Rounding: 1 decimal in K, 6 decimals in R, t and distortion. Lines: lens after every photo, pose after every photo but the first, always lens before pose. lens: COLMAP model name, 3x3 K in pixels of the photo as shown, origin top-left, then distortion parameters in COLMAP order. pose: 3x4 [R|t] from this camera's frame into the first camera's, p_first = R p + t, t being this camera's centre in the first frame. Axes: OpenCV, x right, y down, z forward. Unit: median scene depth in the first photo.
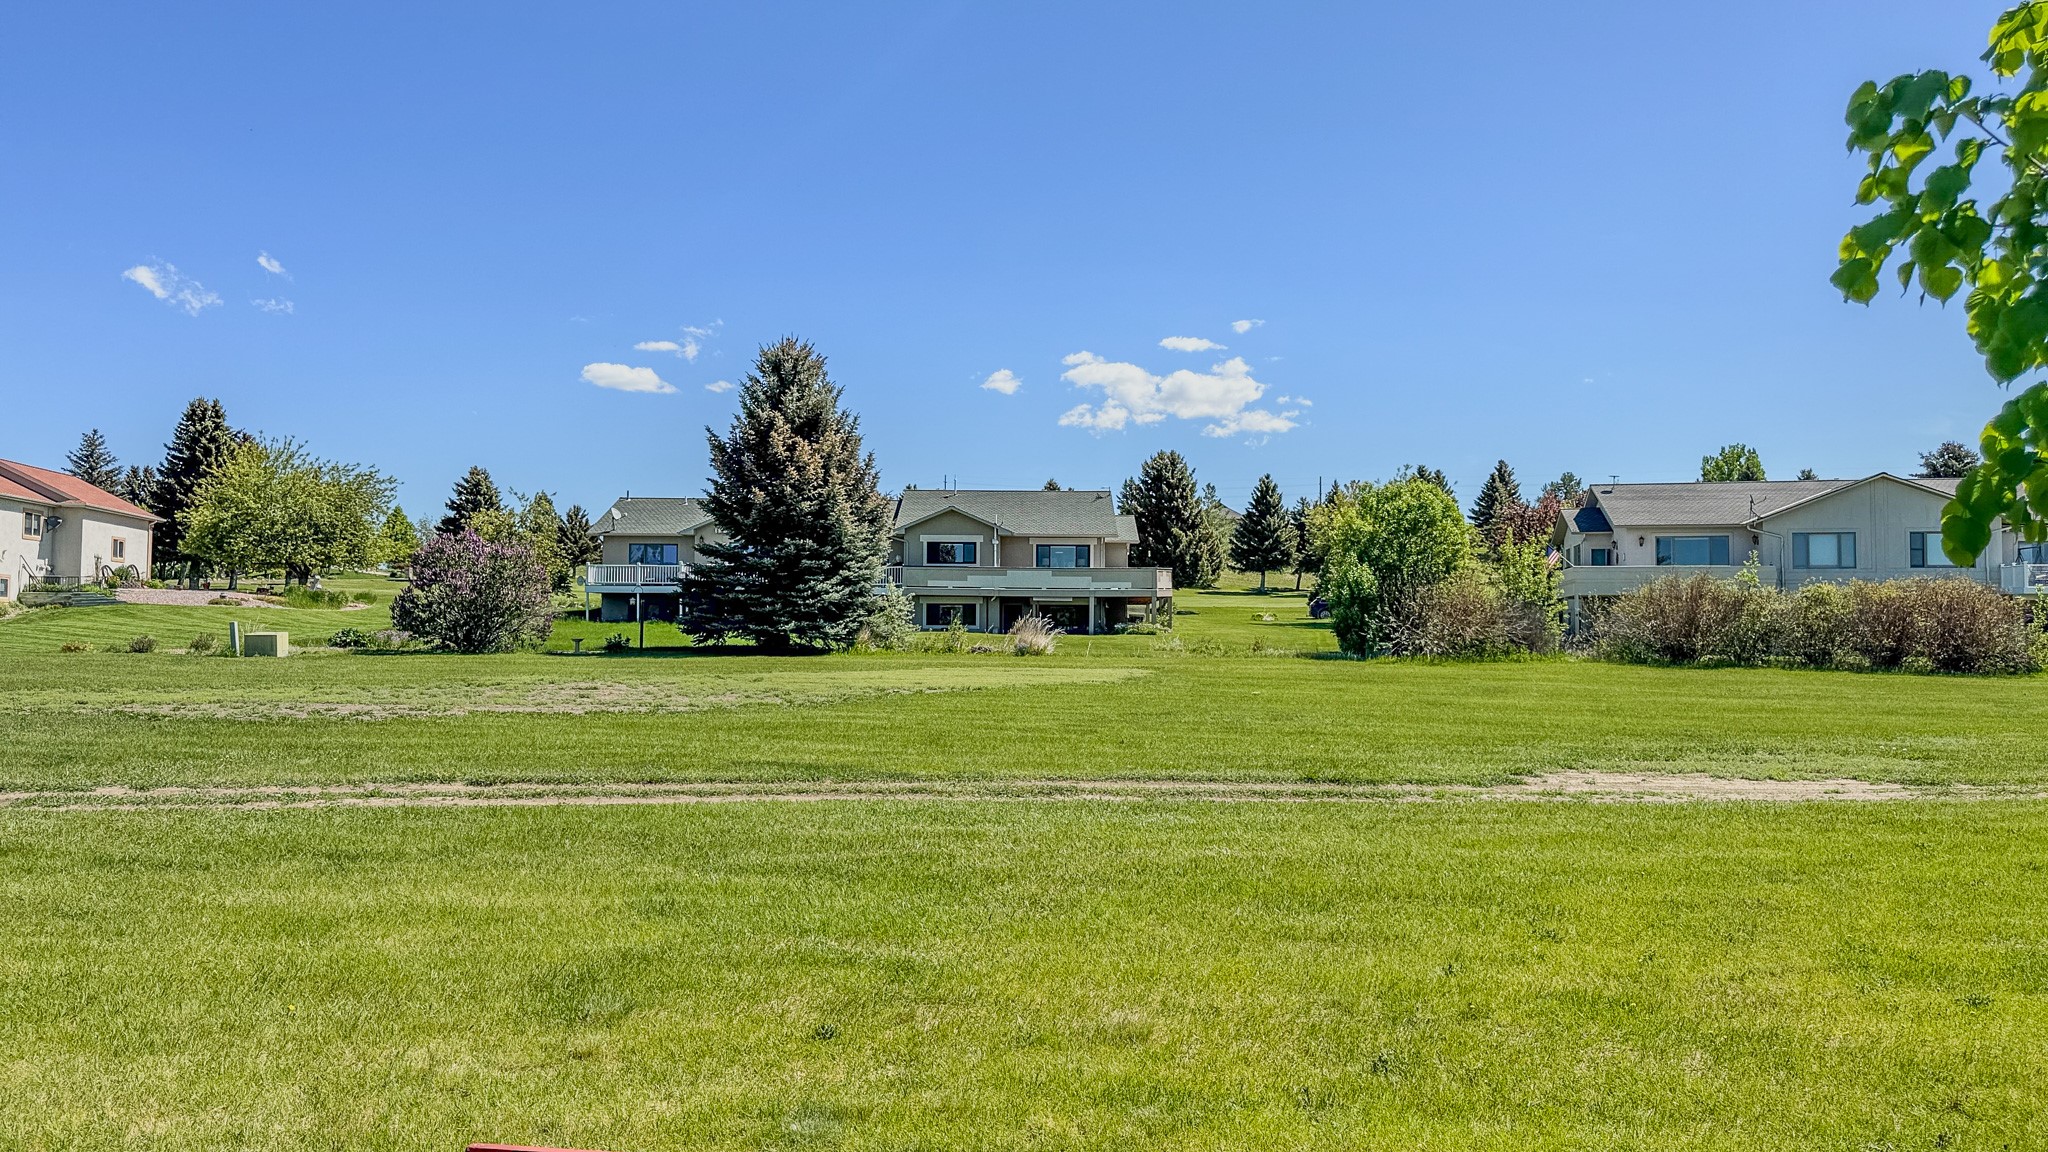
lens RADIAL K [[1427.7, 0, 1017.7], [0, 1427.7, 582.7], [0, 0, 1]] dist [0.061323, -0.069261]
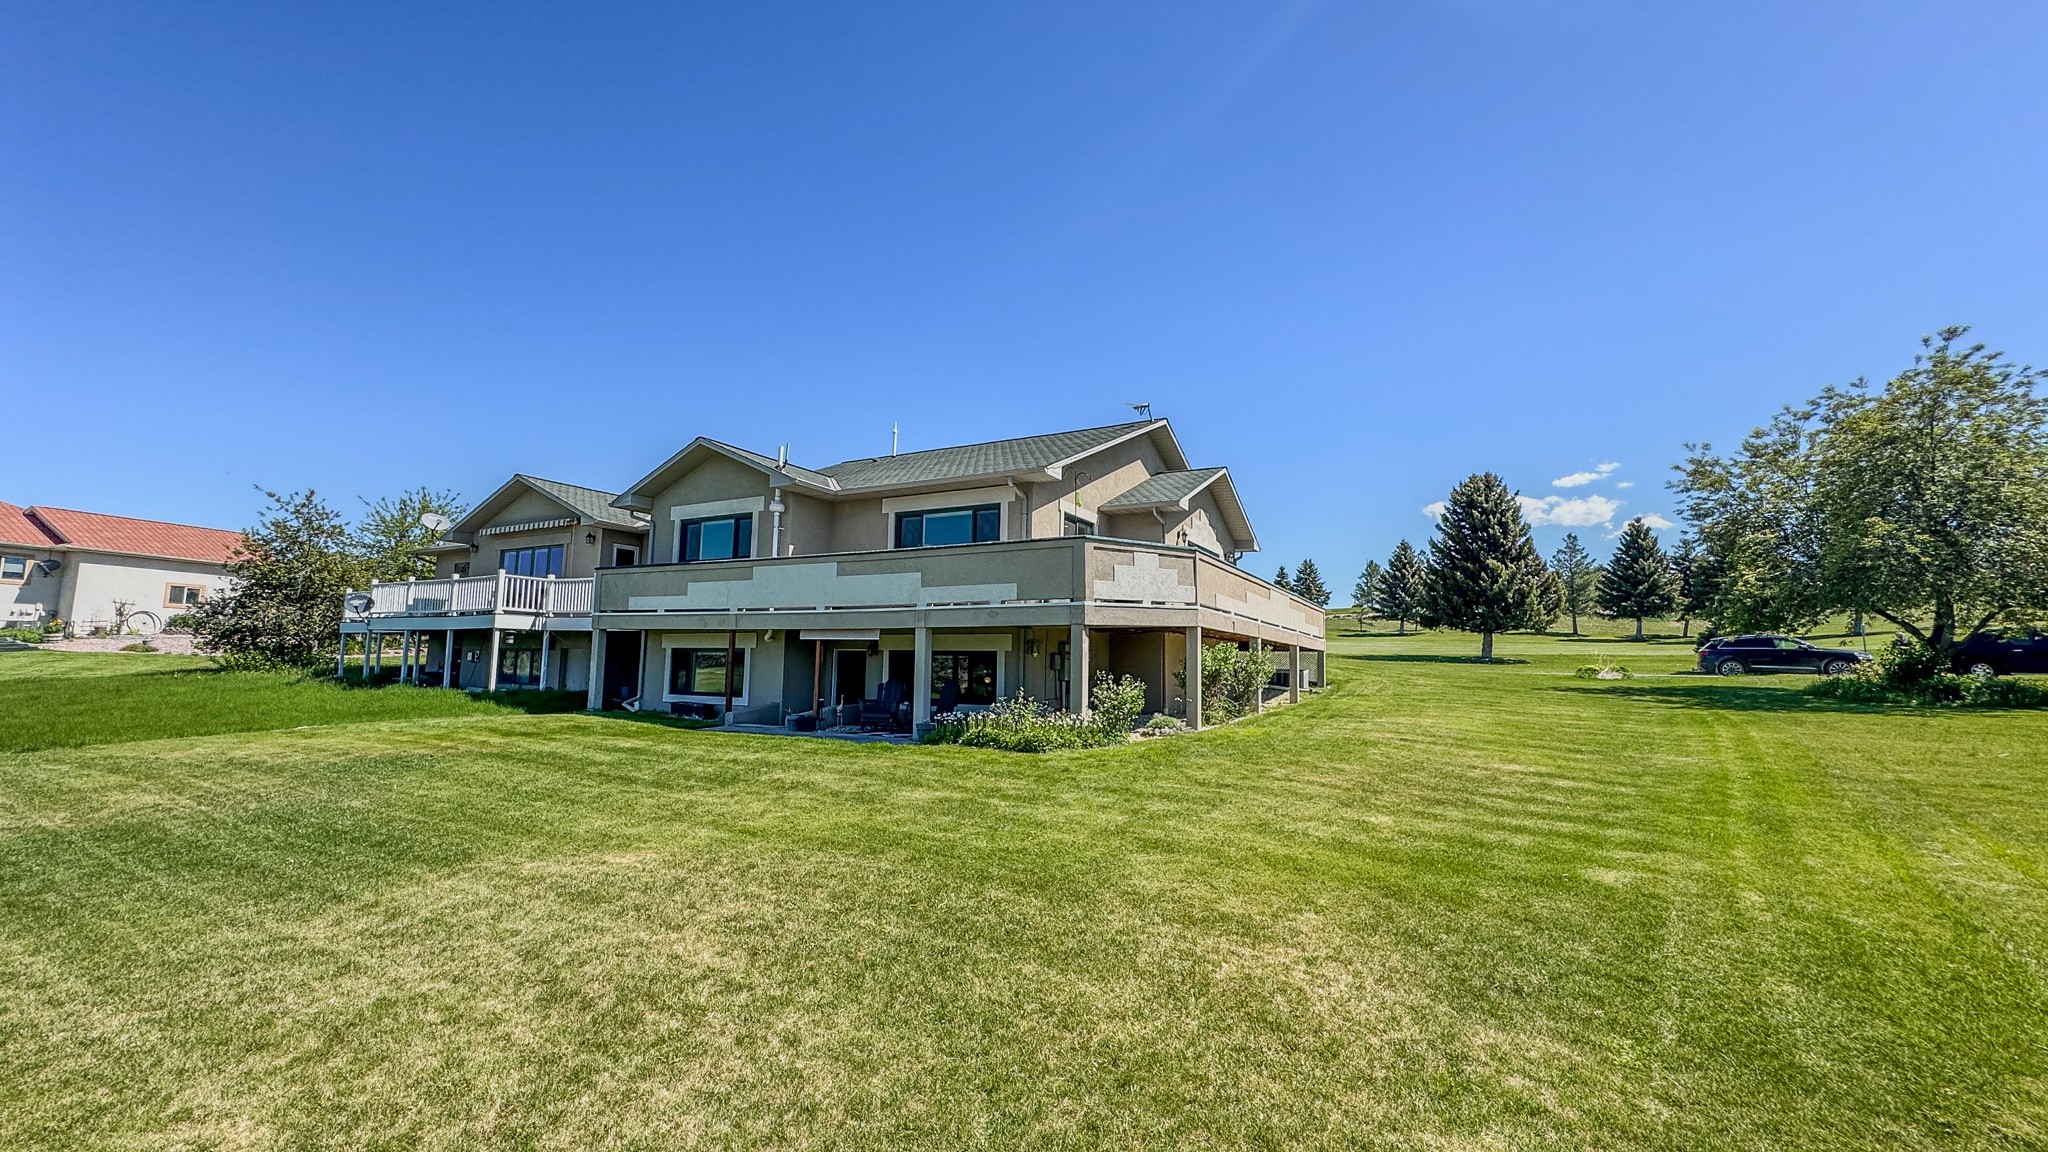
lens RADIAL K [[817.6, 0, 1035.7], [0, 817.6, 572.9], [0, 0, 1]] dist [-0.002310, 0.001253]
pose [[0.885659, -0.045044, -0.462146, 0.169278], [0.007068, 0.996476, -0.083578, 0.013124], [0.464282, 0.070755, 0.882856, 0.812287]]
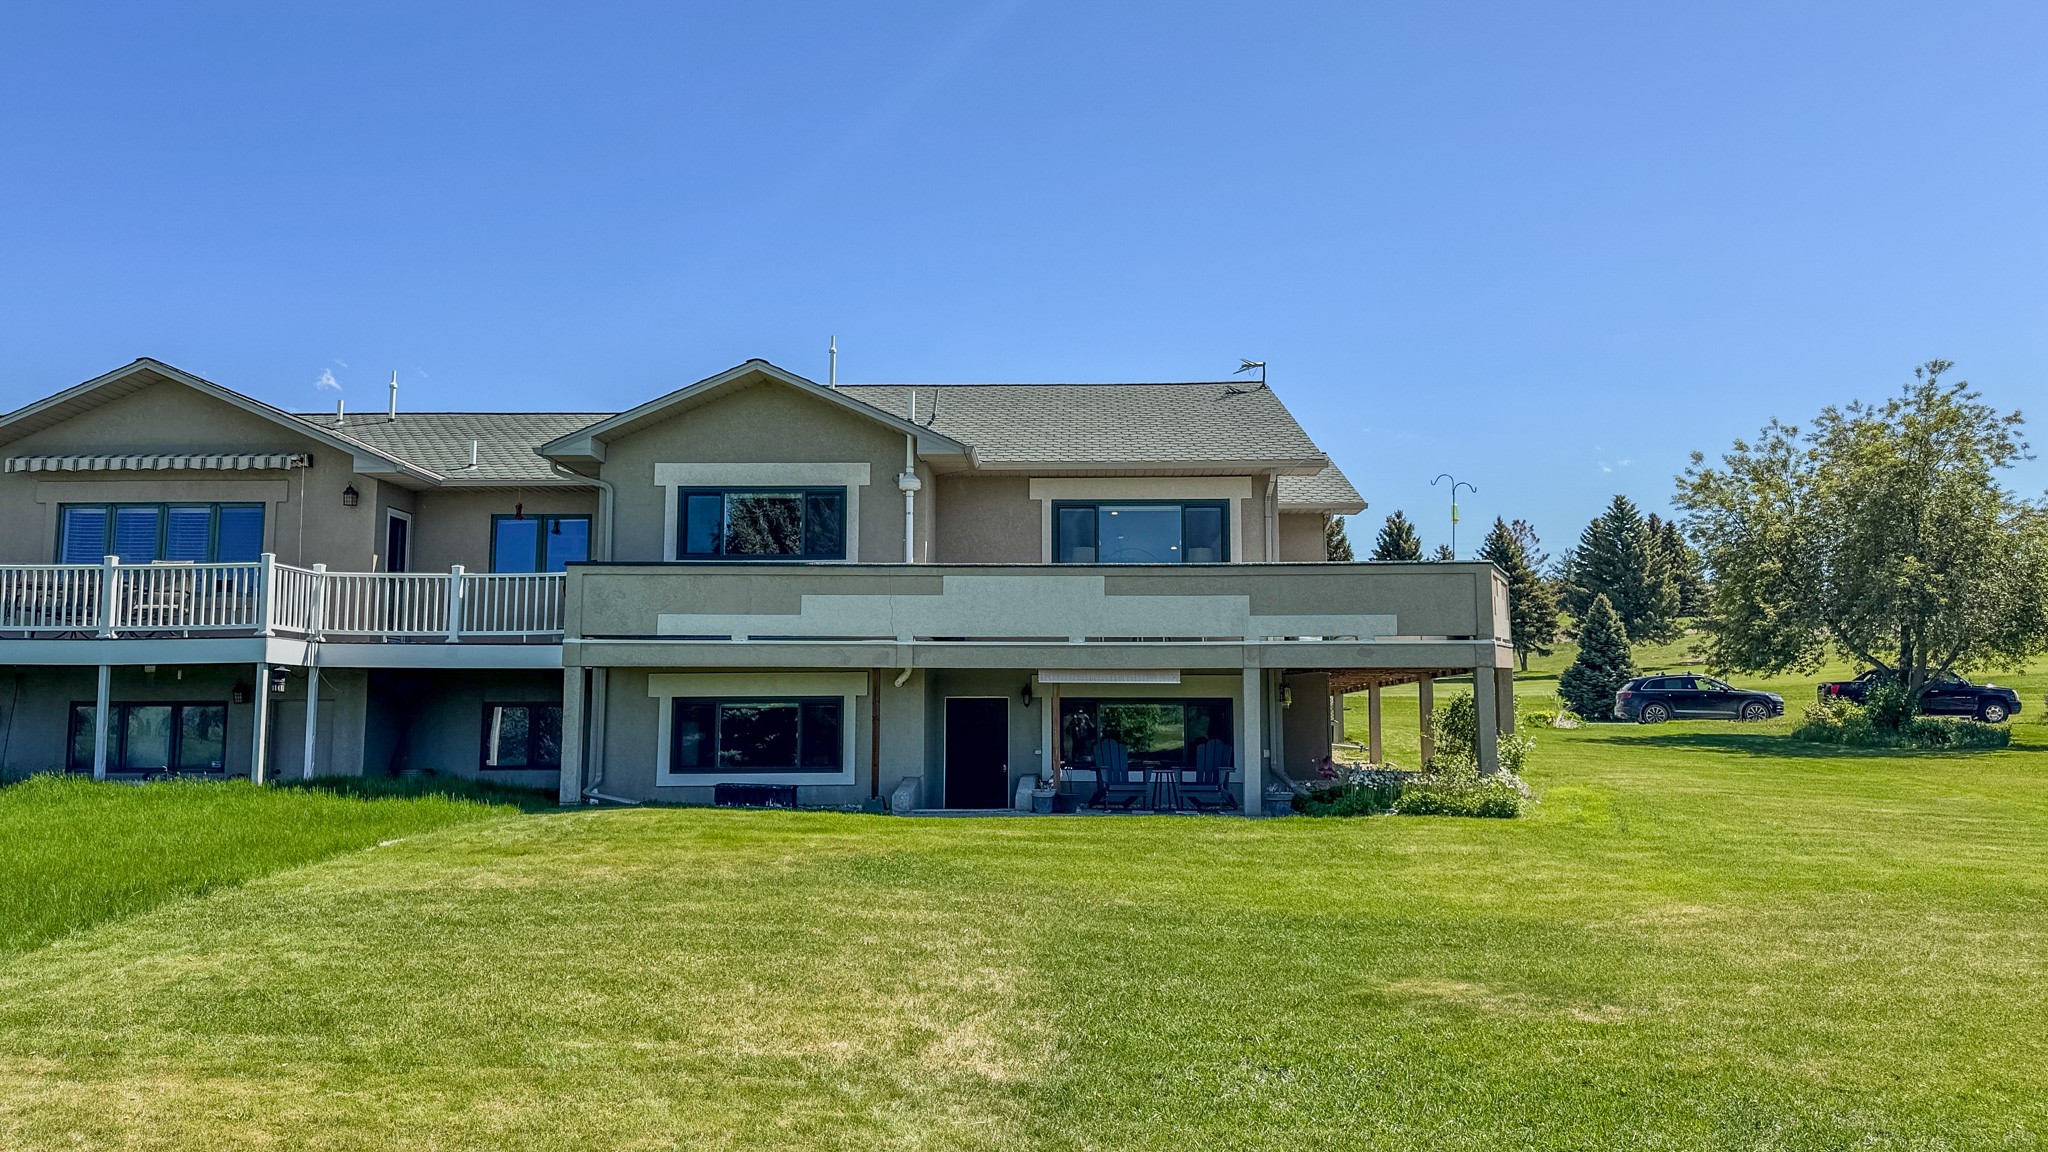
lens RADIAL K [[1427.7, 0, 1040.1], [0, 1427.7, 540.8], [0, 0, 1]] dist [0.061323, -0.069261]
pose [[0.999807, -0.008450, -0.017746, 0.015985], [0.006792, 0.995782, -0.091503, 0.010049], [0.018444, 0.091365, 0.995647, 0.707673]]
